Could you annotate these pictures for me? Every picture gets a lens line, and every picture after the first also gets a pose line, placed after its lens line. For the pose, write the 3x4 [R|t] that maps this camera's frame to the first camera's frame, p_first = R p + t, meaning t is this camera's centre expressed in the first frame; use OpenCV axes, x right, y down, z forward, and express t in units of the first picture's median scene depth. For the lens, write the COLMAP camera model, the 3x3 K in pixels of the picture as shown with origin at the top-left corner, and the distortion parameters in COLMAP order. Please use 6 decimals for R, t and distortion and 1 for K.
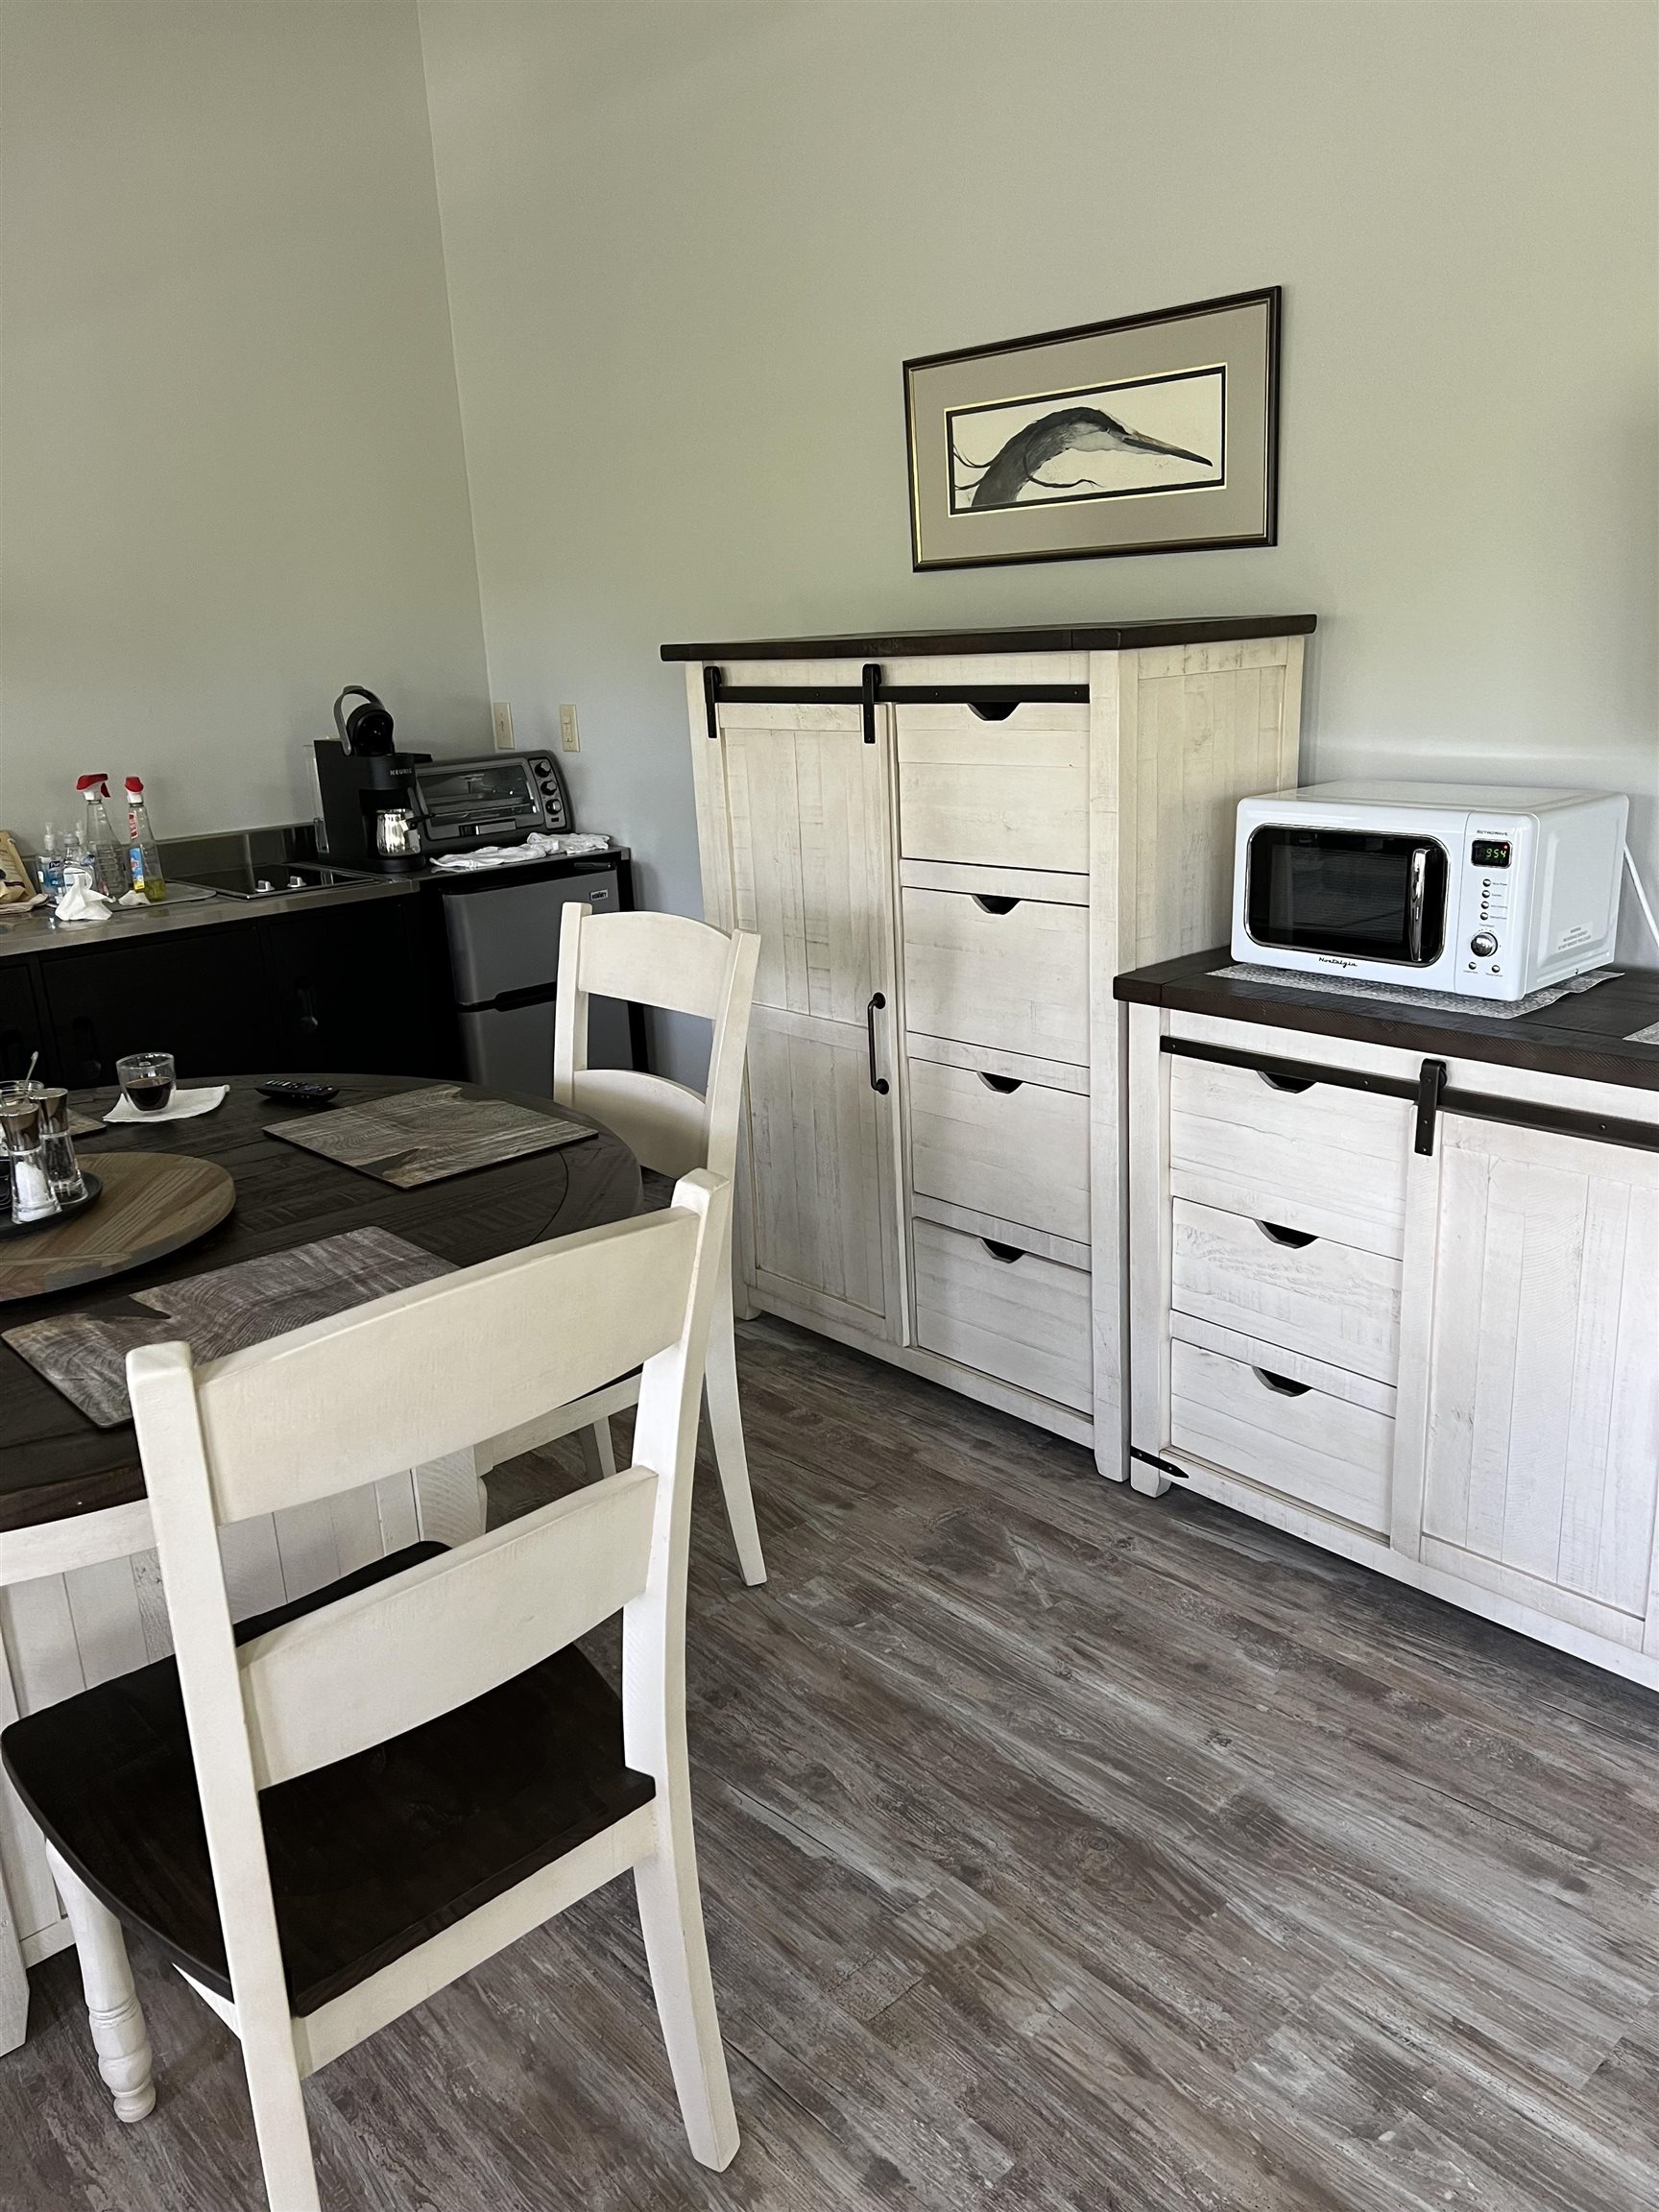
lens RADIAL K [[1660.4, 0, 829.5], [0, 1660.4, 1106.0], [0, 0, 1]] dist [0.119950, -0.000906]
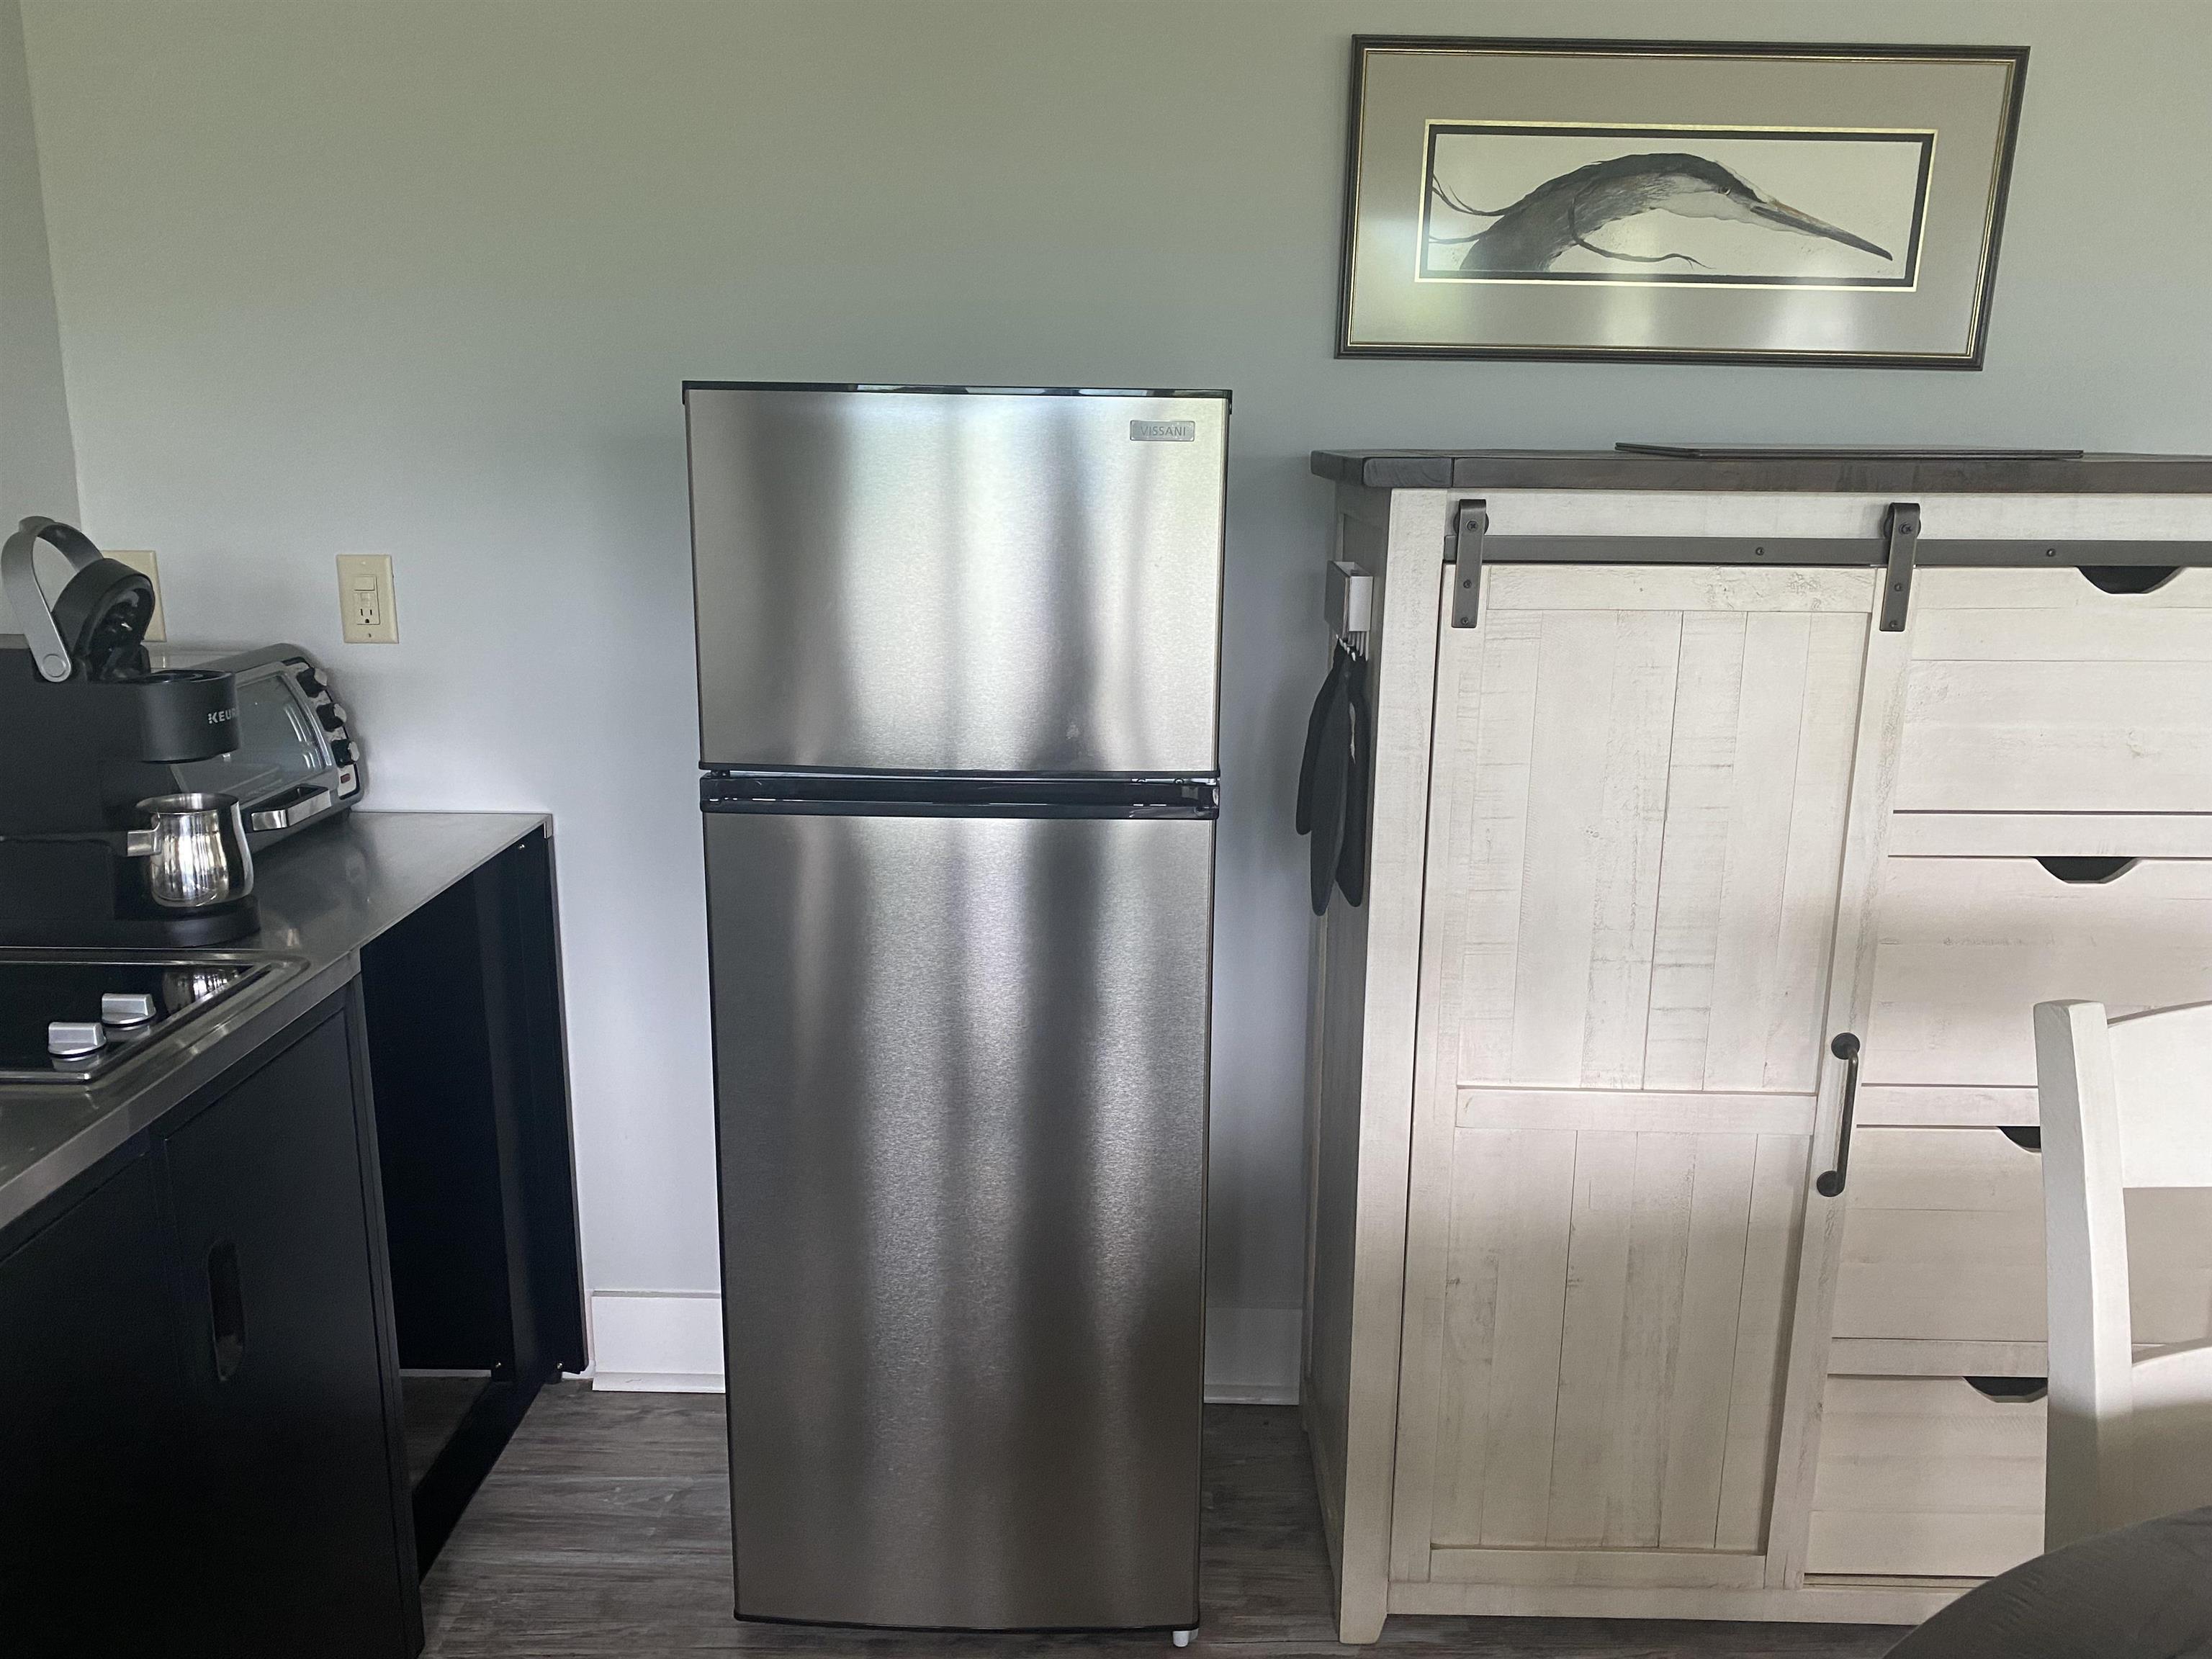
lens RADIAL K [[1683.3, 0, 1106.0], [0, 1683.3, 829.5], [0, 0, 1]] dist [0.000706, 0.059539]
pose [[0.659175, -0.122225, 0.741990, -0.568855], [0.168158, 0.985675, 0.012977, -0.187229], [-0.732947, 0.116218, 0.670285, 0.746665]]
